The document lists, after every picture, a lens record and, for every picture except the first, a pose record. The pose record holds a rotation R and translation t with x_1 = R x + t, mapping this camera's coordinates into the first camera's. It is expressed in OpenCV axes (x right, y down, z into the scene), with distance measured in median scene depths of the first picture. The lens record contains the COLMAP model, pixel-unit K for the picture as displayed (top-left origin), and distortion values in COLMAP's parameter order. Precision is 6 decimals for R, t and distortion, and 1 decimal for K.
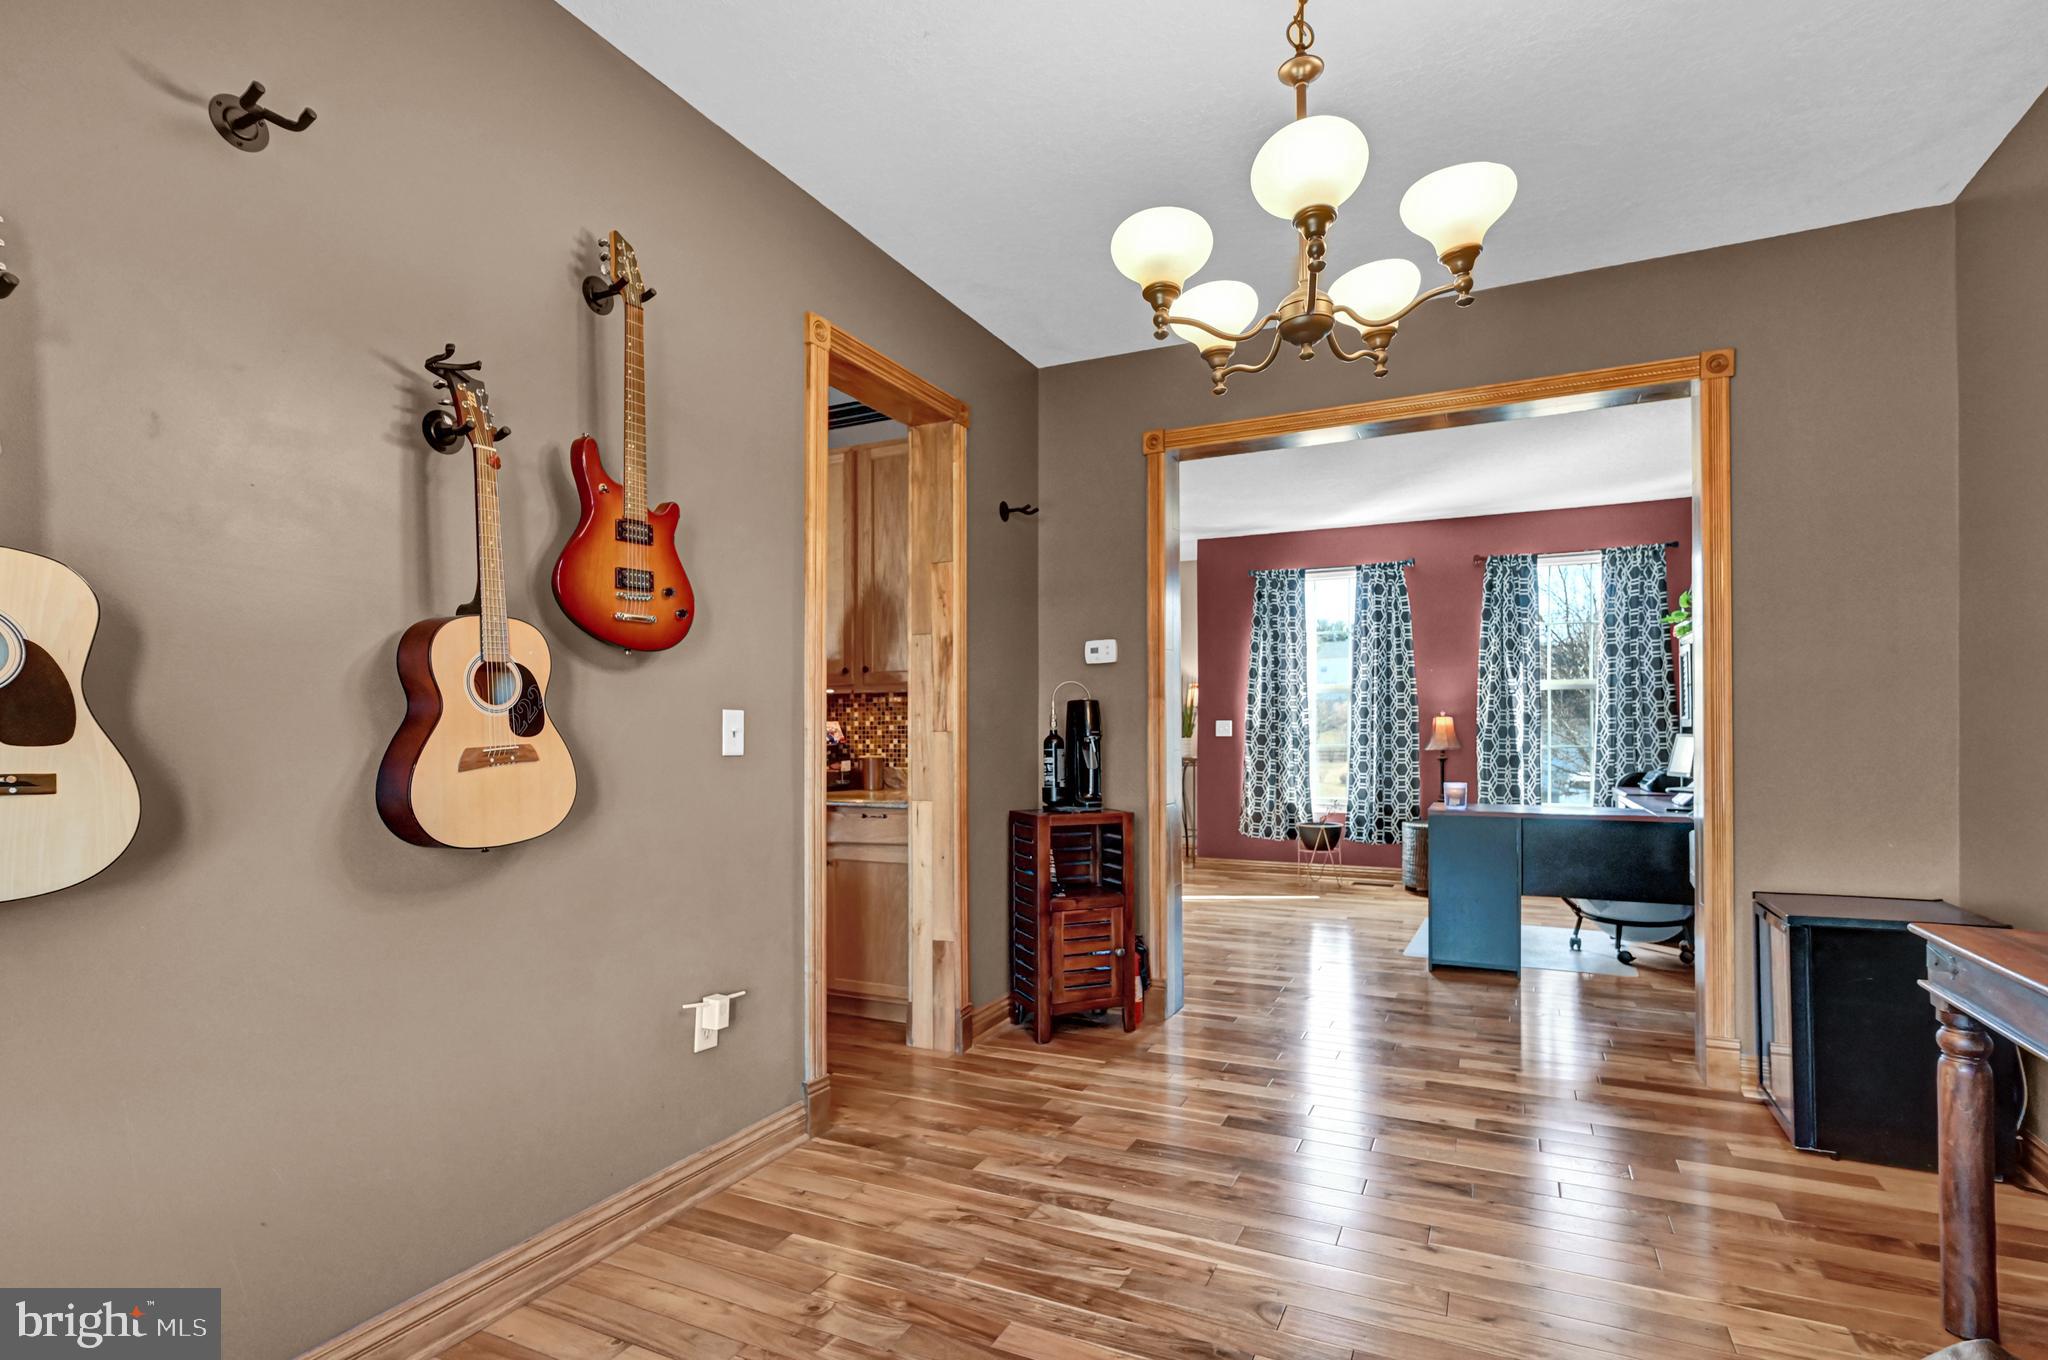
lens RADIAL K [[950.9, 0, 1023.4], [0, 950.9, 740.3], [0, 0, 1]] dist [0.004050, -0.000073]
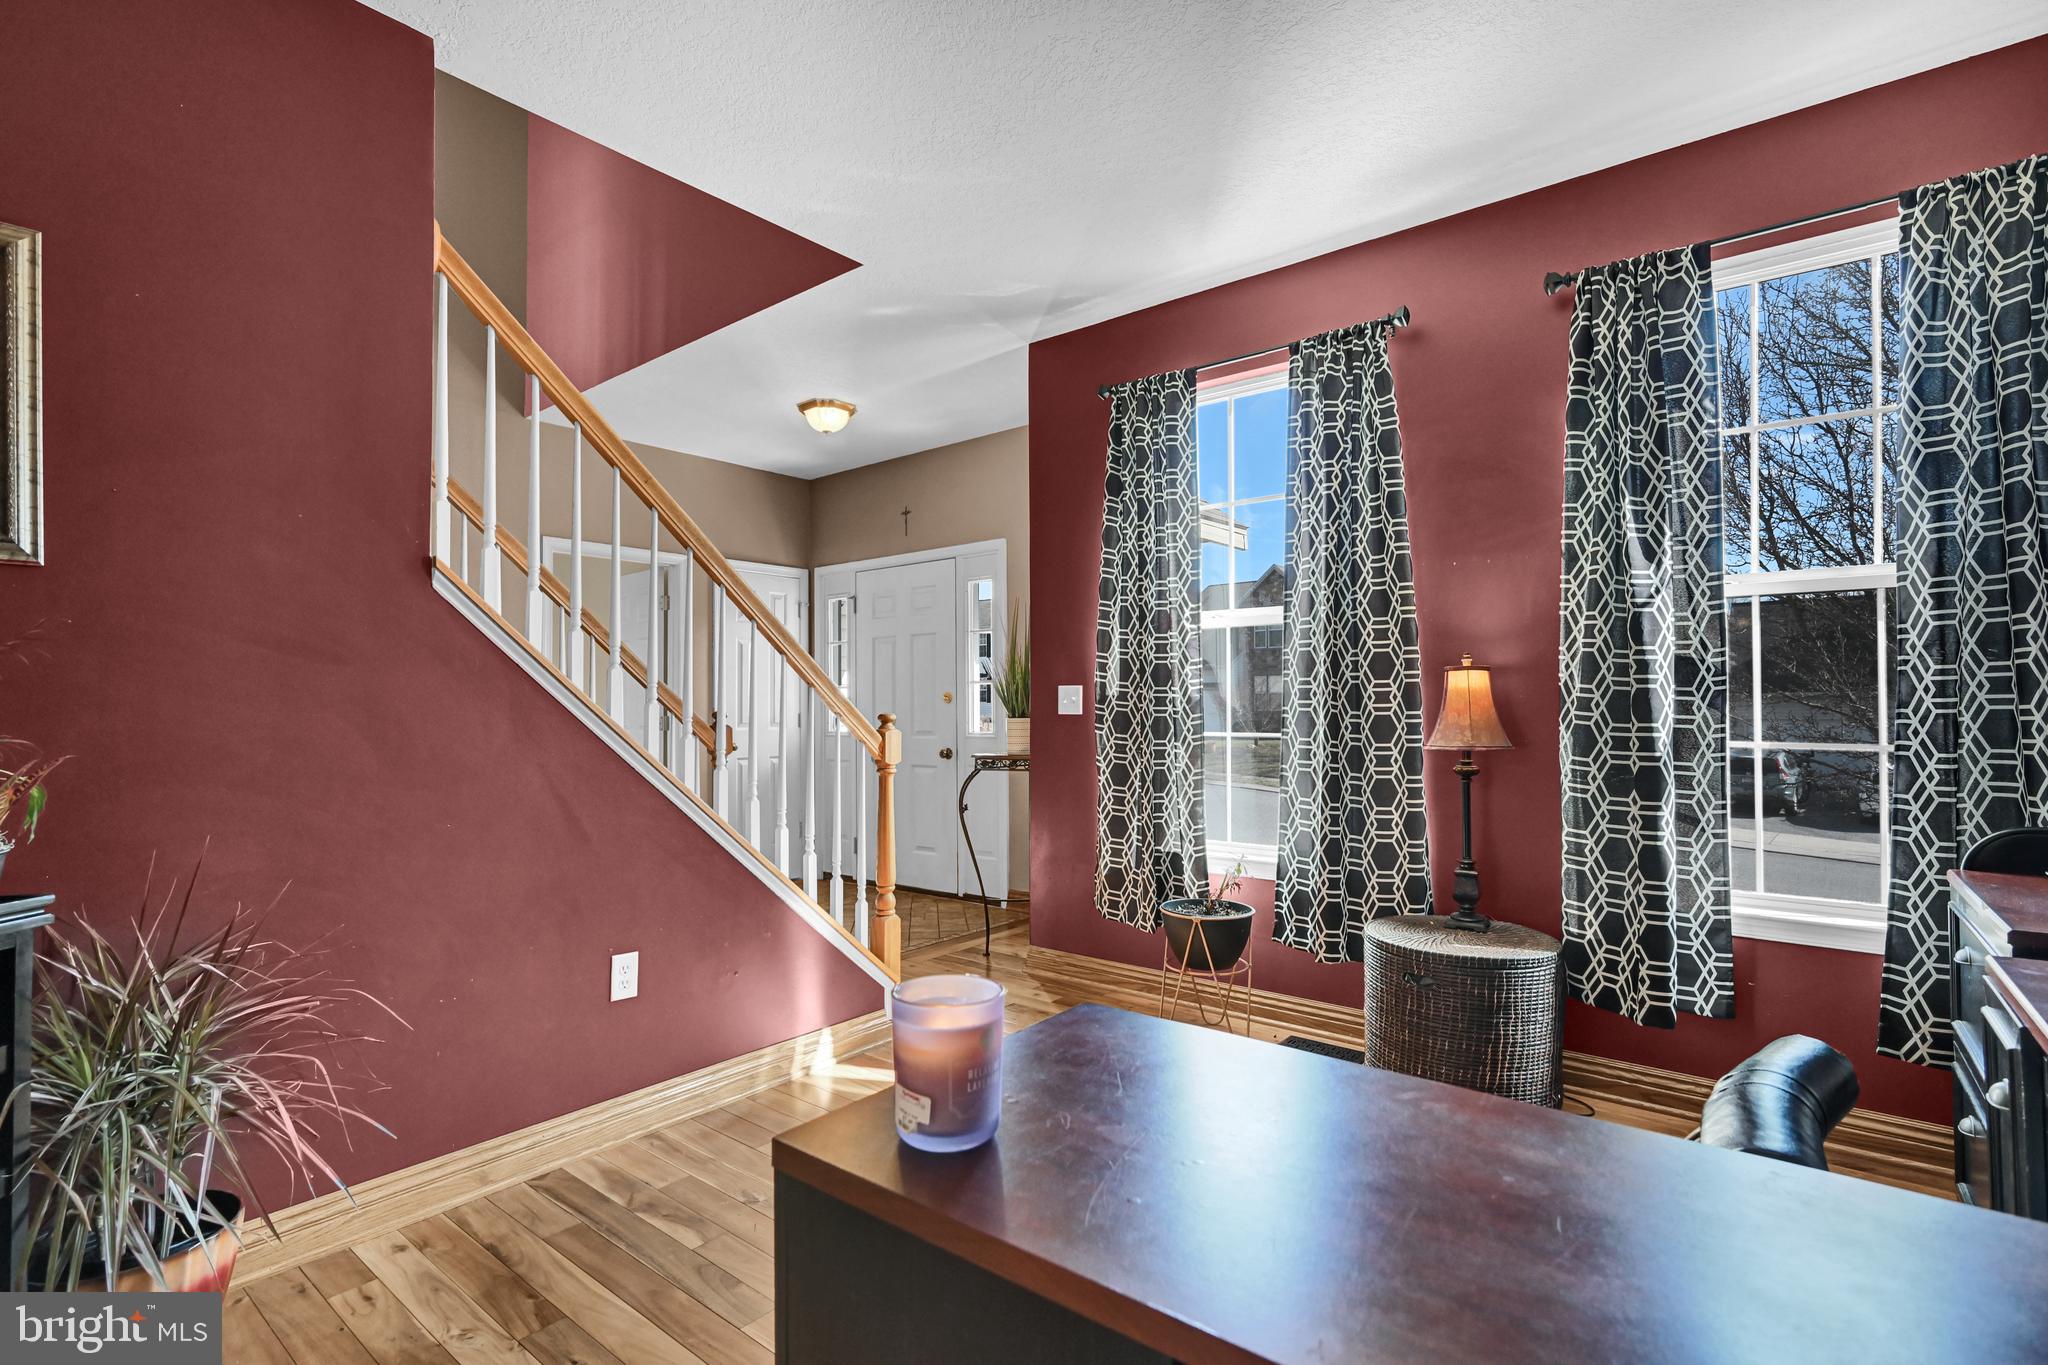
lens RADIAL K [[931.9, 0, 1068.2], [0, 931.9, 696.1], [0, 0, 1]] dist [-0.001374, 0.000145]
pose [[0.982737, -0.004701, -0.184949, 0.334951], [0.001368, 0.999834, -0.018144, -0.005839], [0.185004, 0.017578, 0.982581, 0.554481]]
